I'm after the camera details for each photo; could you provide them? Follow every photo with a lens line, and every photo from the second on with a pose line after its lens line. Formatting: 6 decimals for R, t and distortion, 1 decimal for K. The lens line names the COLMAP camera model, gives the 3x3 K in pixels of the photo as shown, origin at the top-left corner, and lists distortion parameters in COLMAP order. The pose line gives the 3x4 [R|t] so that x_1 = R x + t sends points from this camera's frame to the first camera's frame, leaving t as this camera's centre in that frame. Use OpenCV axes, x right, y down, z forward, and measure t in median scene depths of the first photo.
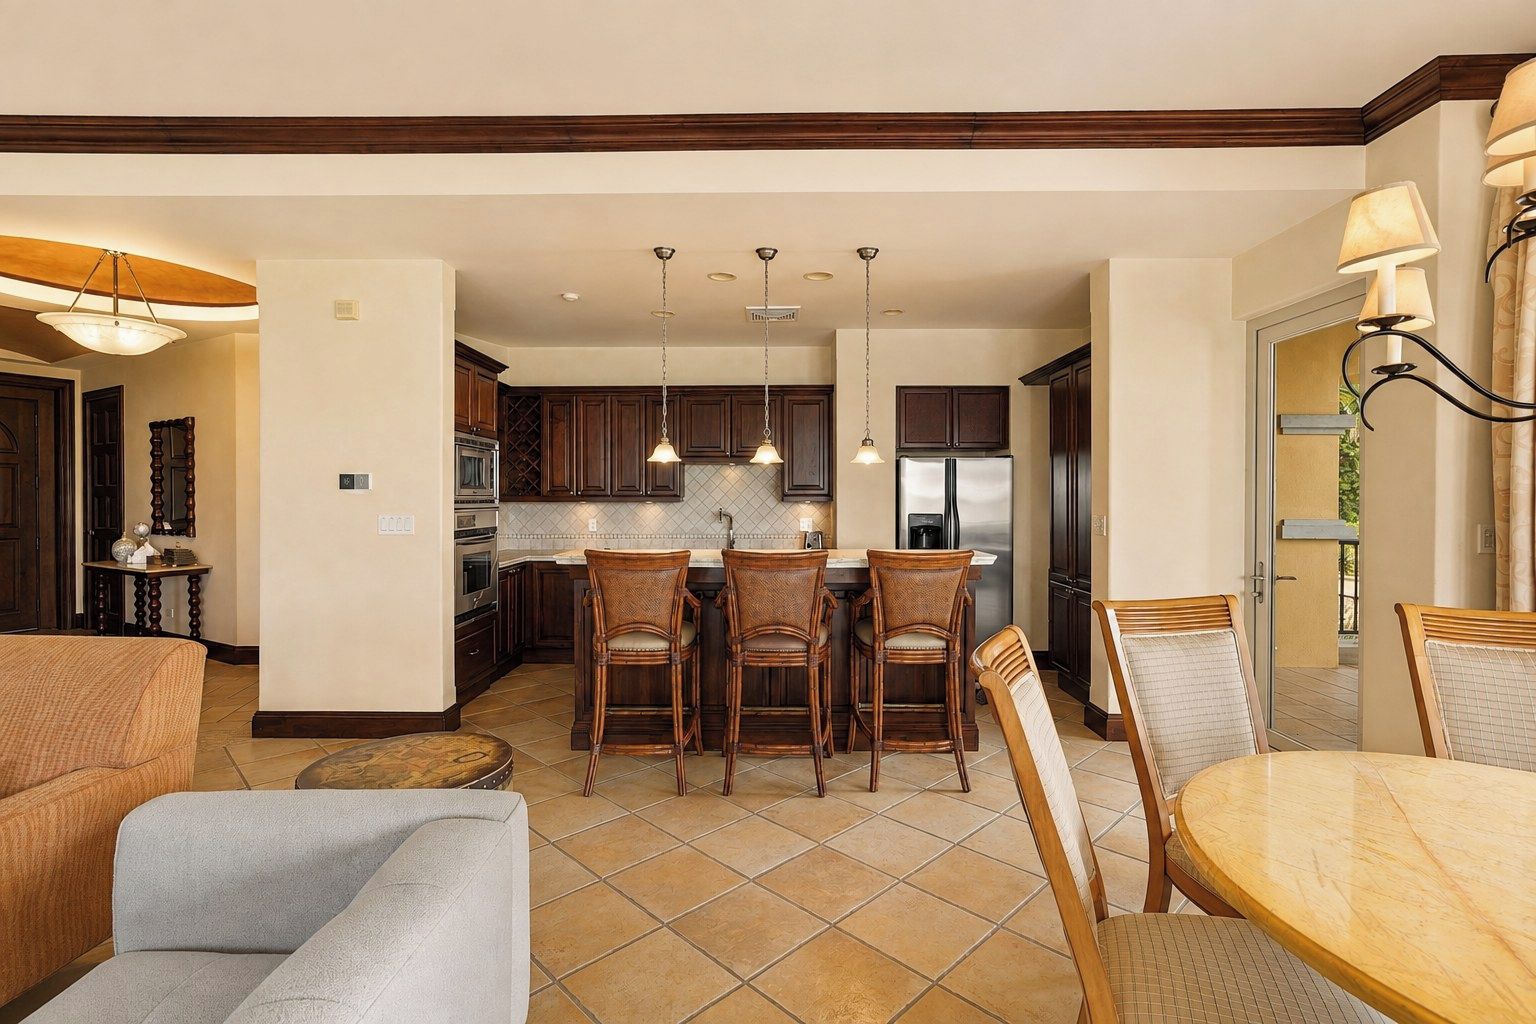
lens RADIAL K [[725.4, 0, 768.0], [0, 725.4, 512.0], [0, 0, 1]] dist [-0.000039, -0.000008]
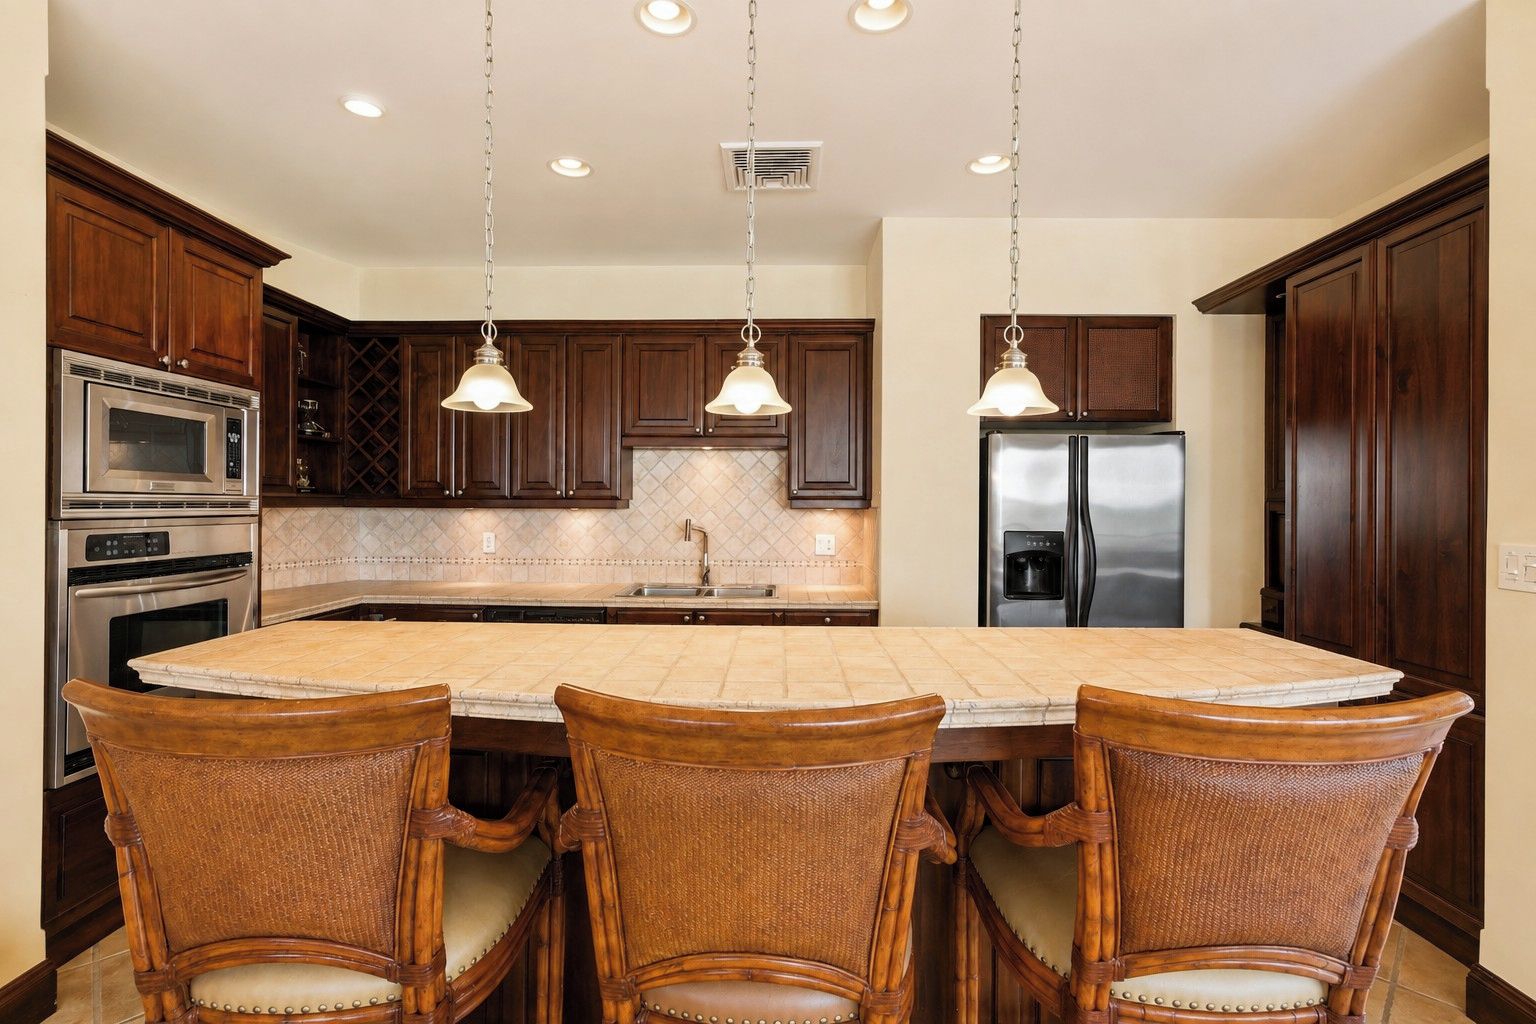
lens RADIAL K [[725.4, 0, 768.0], [0, 725.4, 512.0], [0, 0, 1]] dist [-0.000039, -0.000008]
pose [[0.999916, 0.008199, -0.010040, 0.009665], [-0.008260, 0.999947, -0.006076, -0.008197], [0.009990, 0.006159, 0.999931, 0.412985]]
